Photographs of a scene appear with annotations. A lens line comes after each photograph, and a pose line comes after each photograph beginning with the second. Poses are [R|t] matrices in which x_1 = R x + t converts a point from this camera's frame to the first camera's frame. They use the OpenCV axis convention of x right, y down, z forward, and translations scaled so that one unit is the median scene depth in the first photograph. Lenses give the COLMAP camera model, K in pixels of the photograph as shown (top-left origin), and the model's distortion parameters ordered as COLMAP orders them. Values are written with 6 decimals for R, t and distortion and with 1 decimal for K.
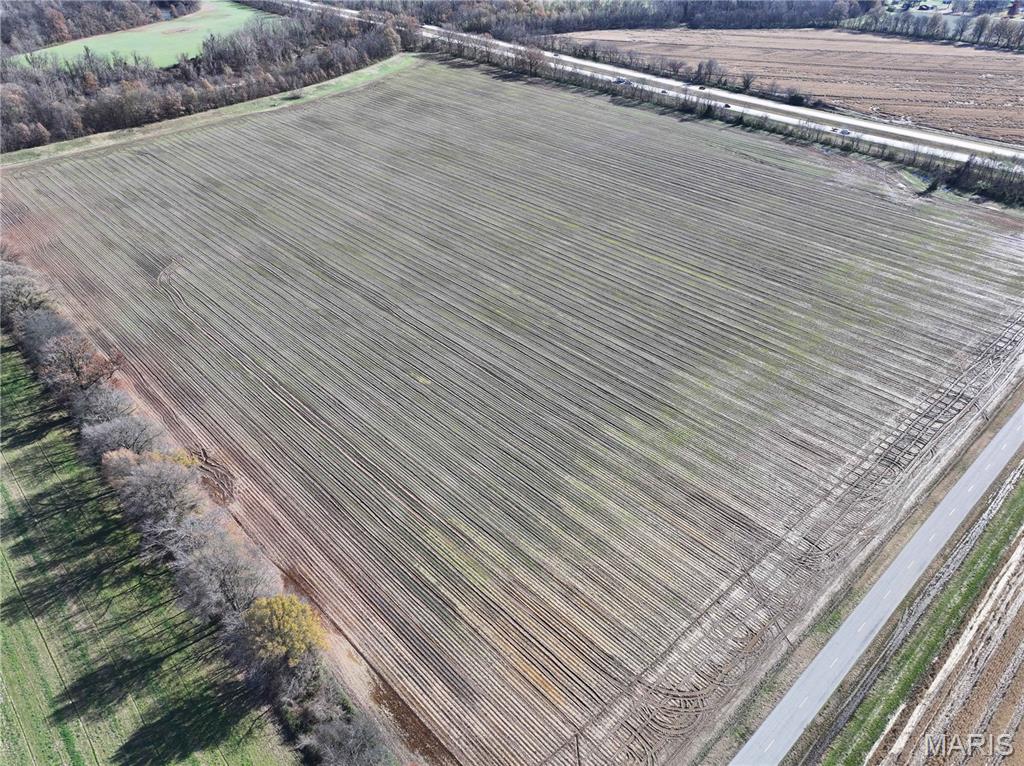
lens RADIAL K [[716.6, 0, 505.3], [0, 716.6, 384.7], [0, 0, 1]] dist [0.000367, 0.011781]
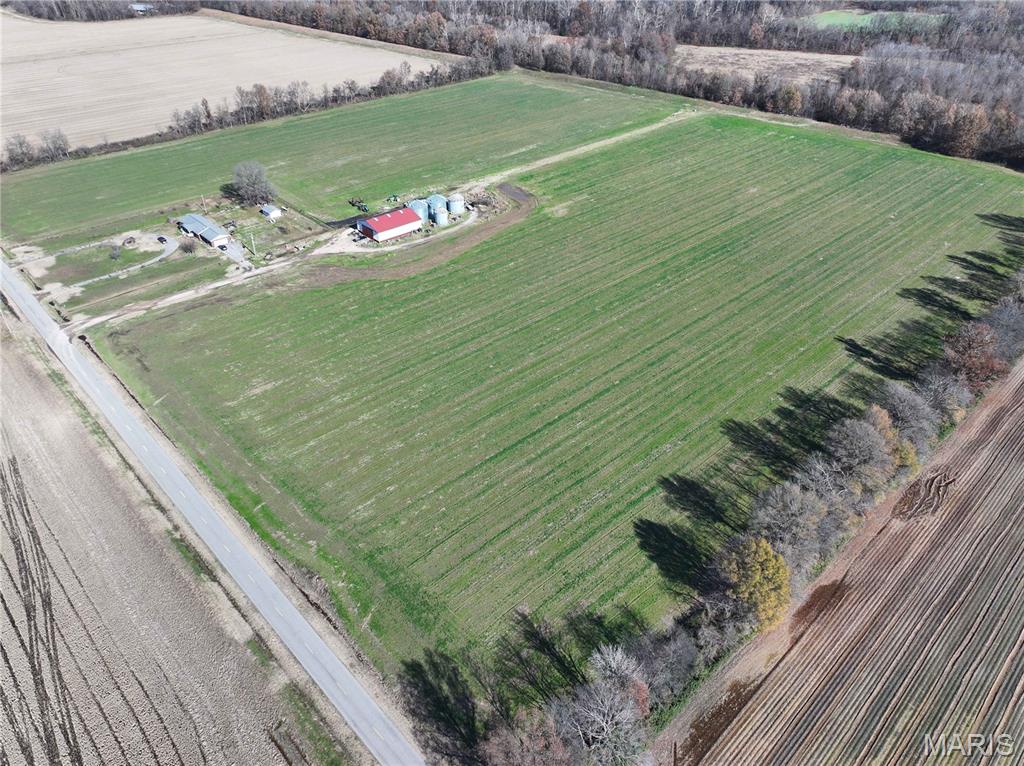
lens RADIAL K [[716.6, 0, 514.5], [0, 716.6, 377.6], [0, 0, 1]] dist [0.000367, 0.011781]
pose [[0.011763, 0.568121, -0.822861, 0.322412], [-0.577942, 0.675405, 0.458052, -0.115912], [0.815993, 0.470178, 0.336286, 0.152208]]
